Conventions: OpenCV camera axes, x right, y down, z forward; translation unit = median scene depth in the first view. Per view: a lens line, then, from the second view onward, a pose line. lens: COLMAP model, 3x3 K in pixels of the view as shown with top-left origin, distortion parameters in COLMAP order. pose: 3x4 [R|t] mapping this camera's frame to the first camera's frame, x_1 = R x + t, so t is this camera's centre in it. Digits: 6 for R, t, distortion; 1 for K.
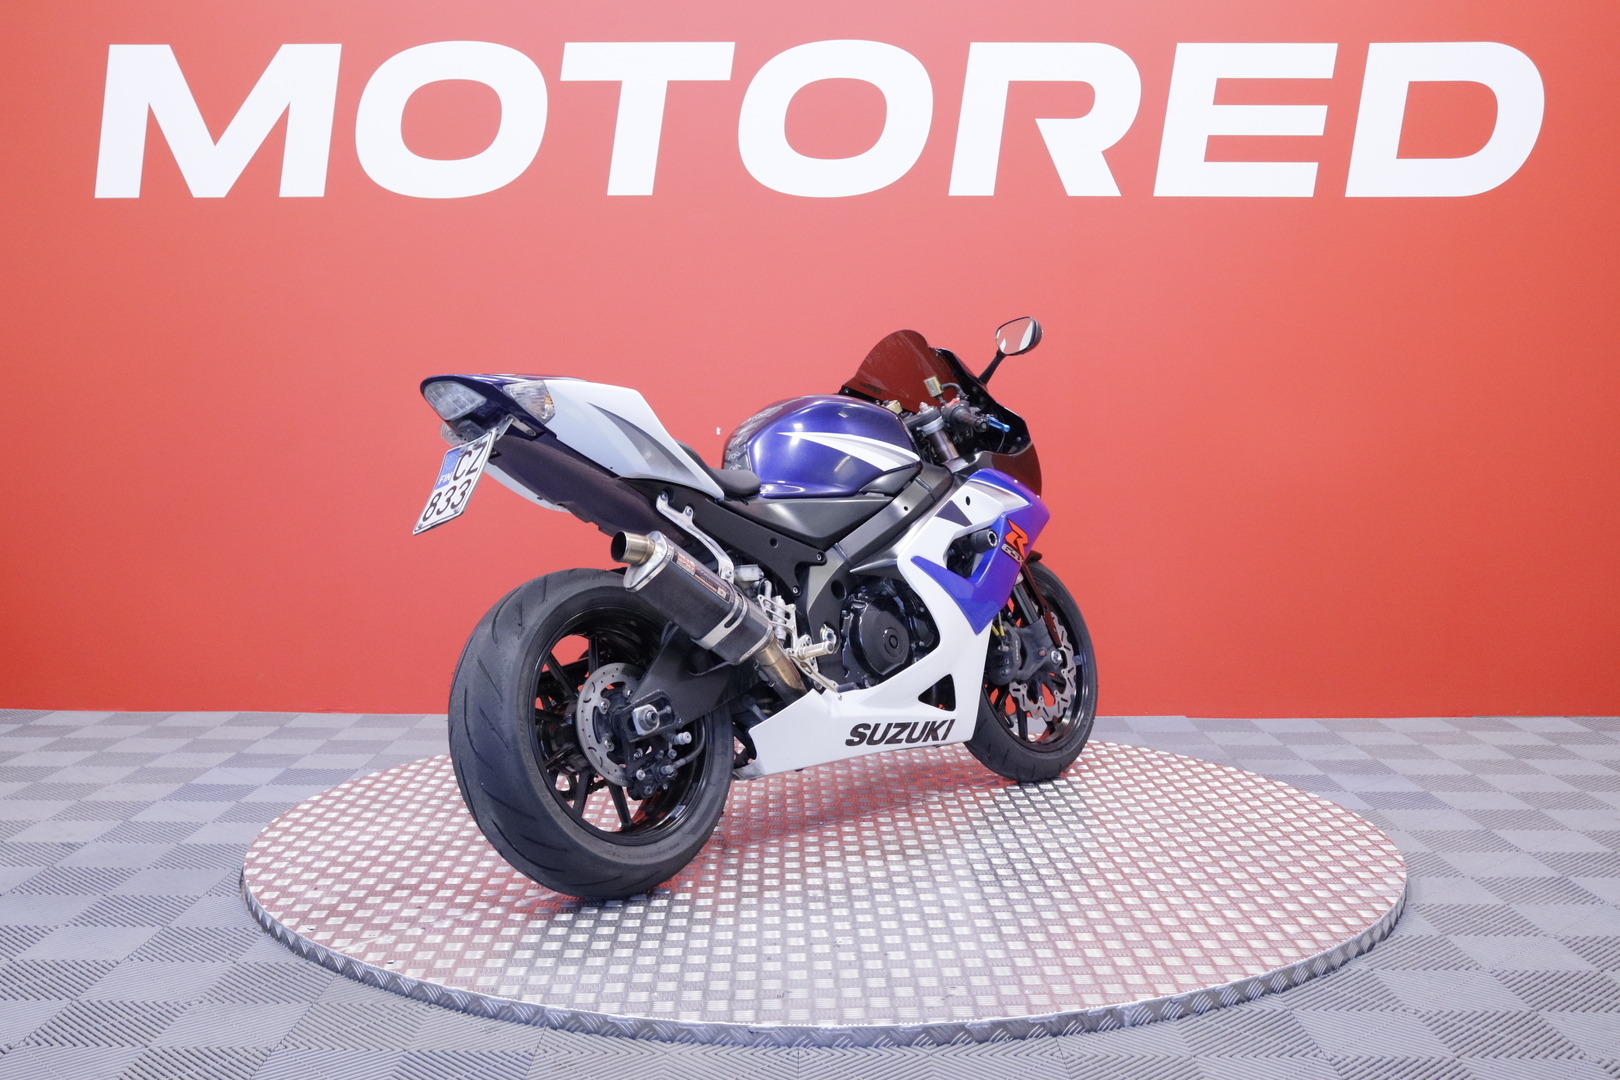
lens RADIAL K [[1690.1, 0, 810.0], [0, 1690.1, 540.0], [0, 0, 1]] dist [-0.183009, 0.398597]
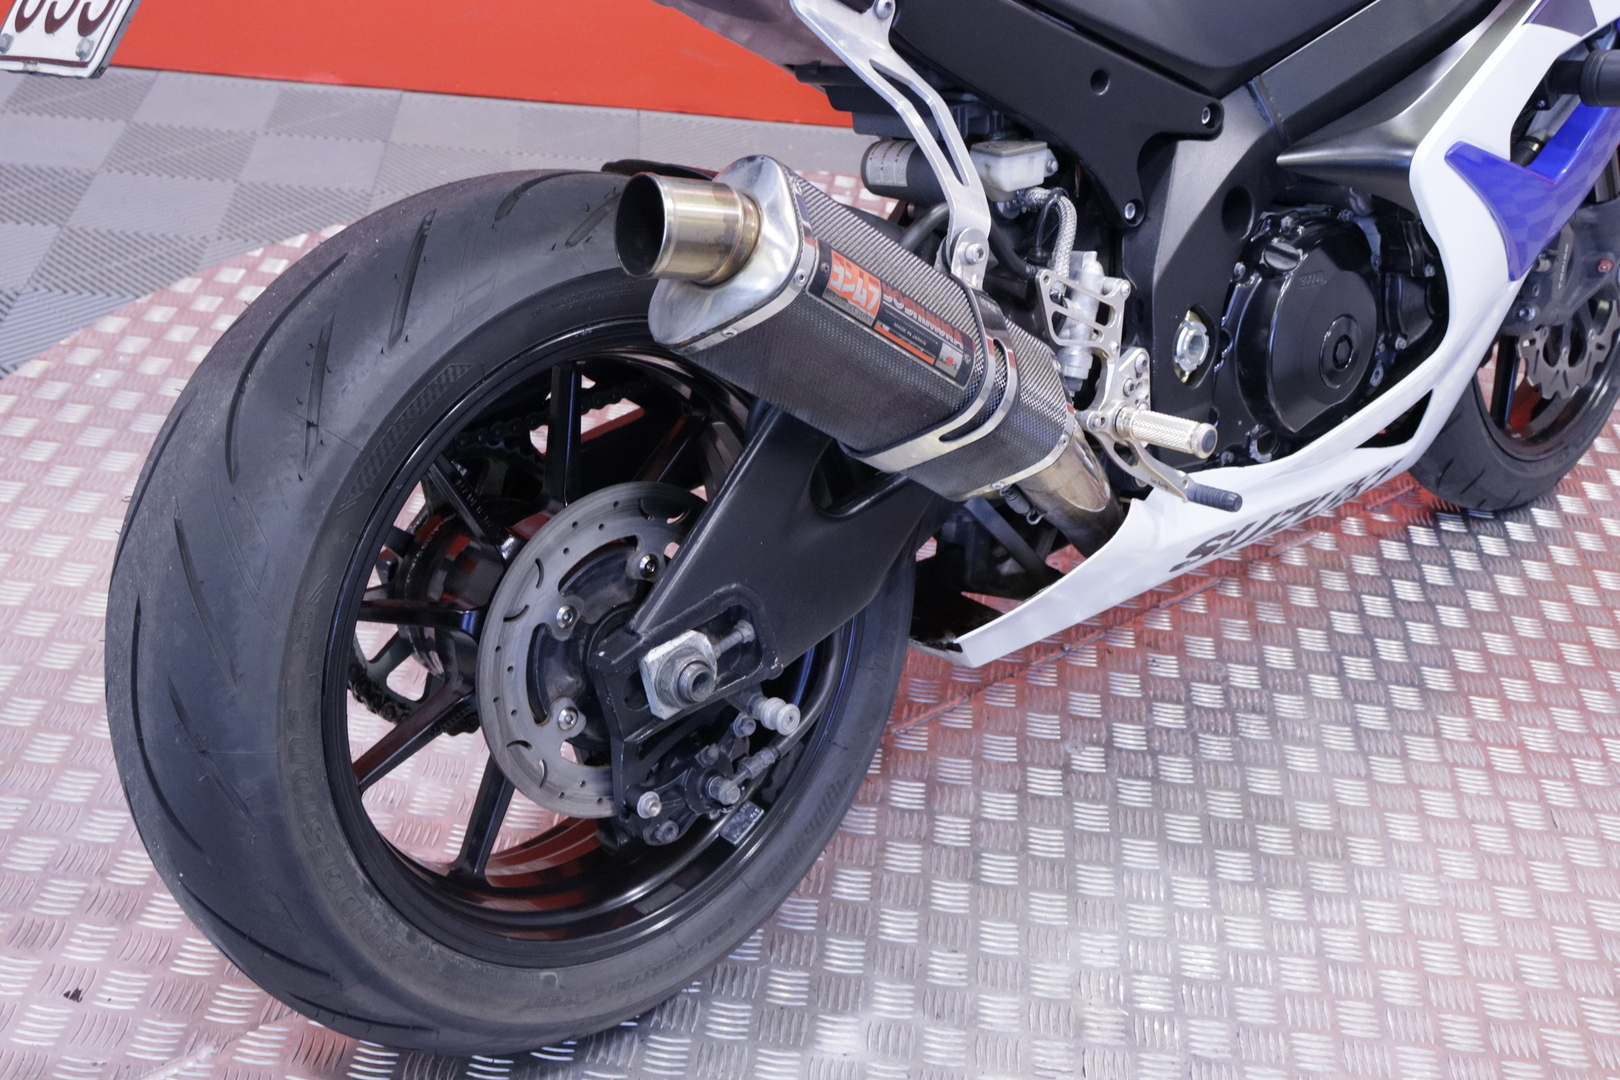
lens RADIAL K [[1907.2, 0, 810.0], [0, 1907.2, 540.0], [0, 0, 1]] dist [-0.154395, 0.740113]
pose [[0.987289, 0.157852, -0.018500, -0.065489], [-0.130229, 0.870207, 0.475163, -0.107153], [0.091104, -0.466714, 0.879703, 0.646052]]
